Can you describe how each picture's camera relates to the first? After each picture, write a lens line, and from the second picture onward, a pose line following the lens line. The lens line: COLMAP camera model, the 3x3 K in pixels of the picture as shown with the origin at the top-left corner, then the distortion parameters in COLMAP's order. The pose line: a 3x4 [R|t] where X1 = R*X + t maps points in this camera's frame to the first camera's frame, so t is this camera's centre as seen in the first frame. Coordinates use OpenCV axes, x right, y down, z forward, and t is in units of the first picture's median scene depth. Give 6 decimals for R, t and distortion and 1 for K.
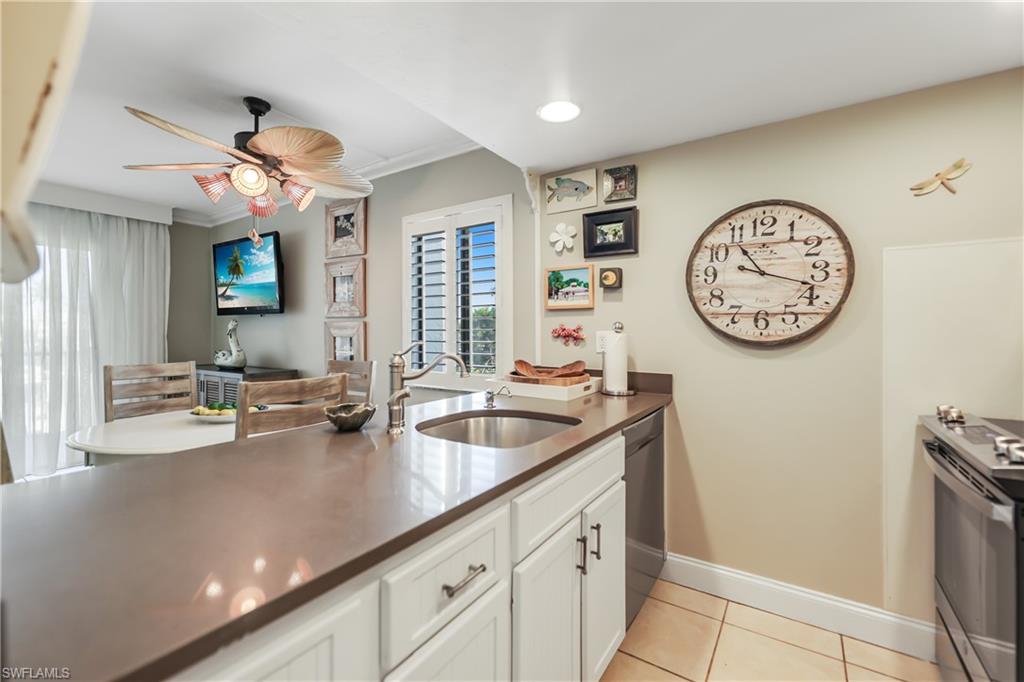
lens RADIAL K [[442.9, 0, 510.8], [0, 442.9, 329.6], [0, 0, 1]] dist [0.000507, 0.000023]
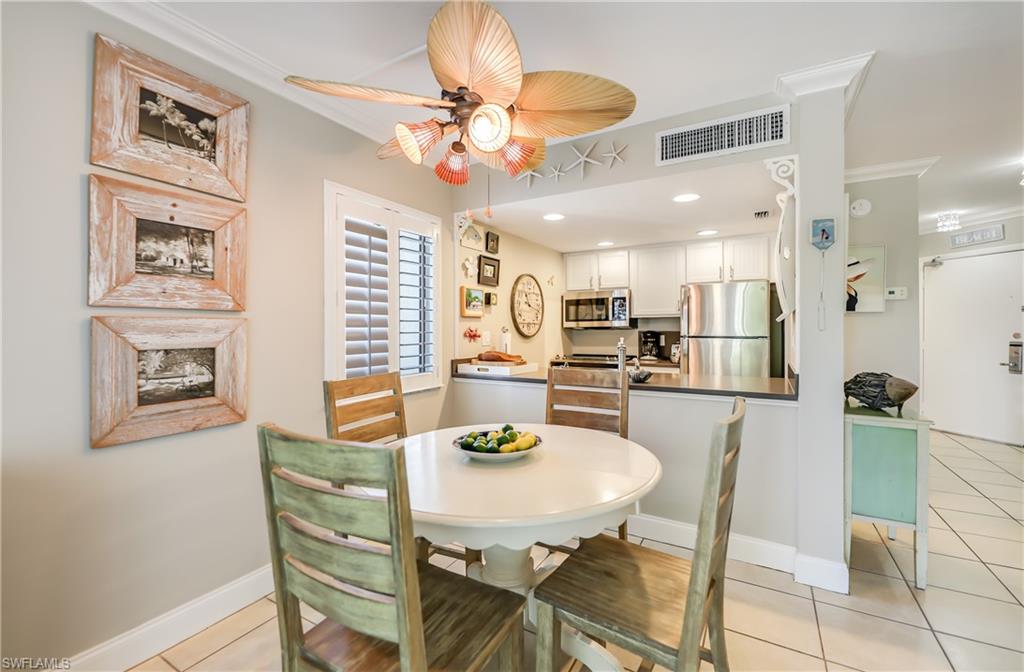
lens RADIAL K [[421.5, 0, 515.2], [0, 421.5, 329.4], [0, 0, 1]] dist [-0.001132, -0.000859]
pose [[-0.052166, -0.003566, 0.998632, -1.256524], [-0.002149, 0.999992, 0.003458, -0.010902], [-0.998636, -0.001966, -0.052173, 0.942998]]
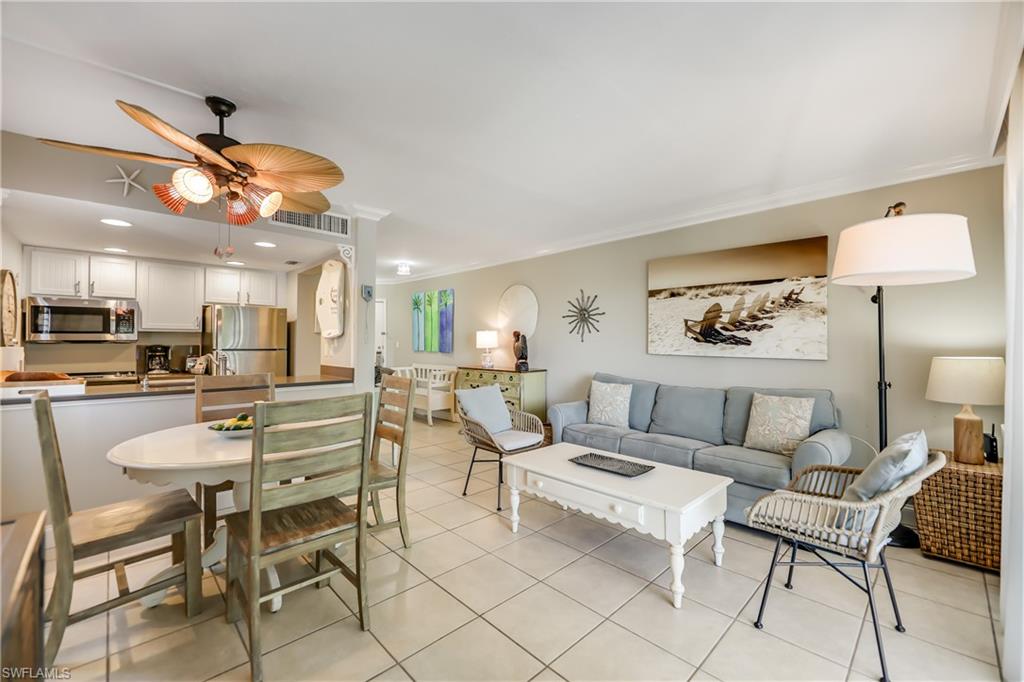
lens RADIAL K [[424.2, 0, 497.3], [0, 424.2, 340.0], [0, 0, 1]] dist [0.001233, 0.000090]
pose [[-0.969200, -0.000929, 0.246271, -1.326333], [-0.004767, 0.999876, -0.014989, 0.000142], [-0.246227, -0.015701, -0.969085, 1.703125]]
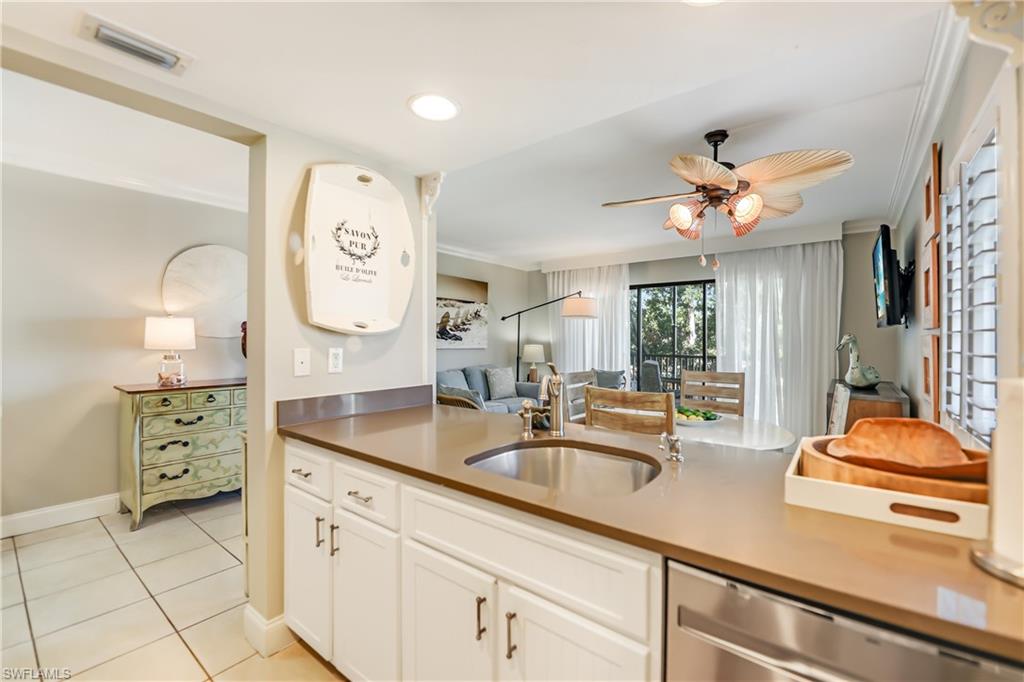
lens RADIAL K [[441.0, 0, 517.4], [0, 441.0, 341.4], [0, 0, 1]] dist [-0.000119, 0.000039]
pose [[-0.068666, 0.007452, -0.997612, 0.517151], [0.001916, 0.999971, 0.007337, -0.020419], [0.997638, -0.001408, -0.068678, 0.576378]]
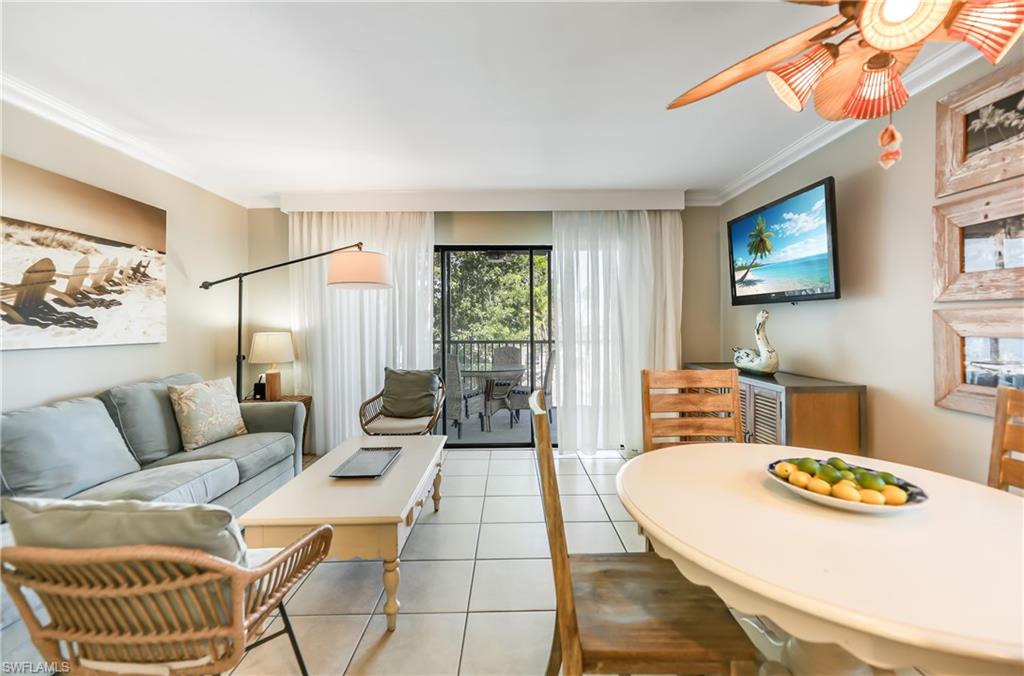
lens RADIAL K [[429.2, 0, 516.8], [0, 429.2, 325.5], [0, 0, 1]] dist [0.012542, -0.000764]
pose [[0.565536, 0.002680, -0.824719, -0.395873], [0.010977, 0.999882, 0.010777, -0.013784], [0.824651, -0.015147, 0.565439, 0.360307]]
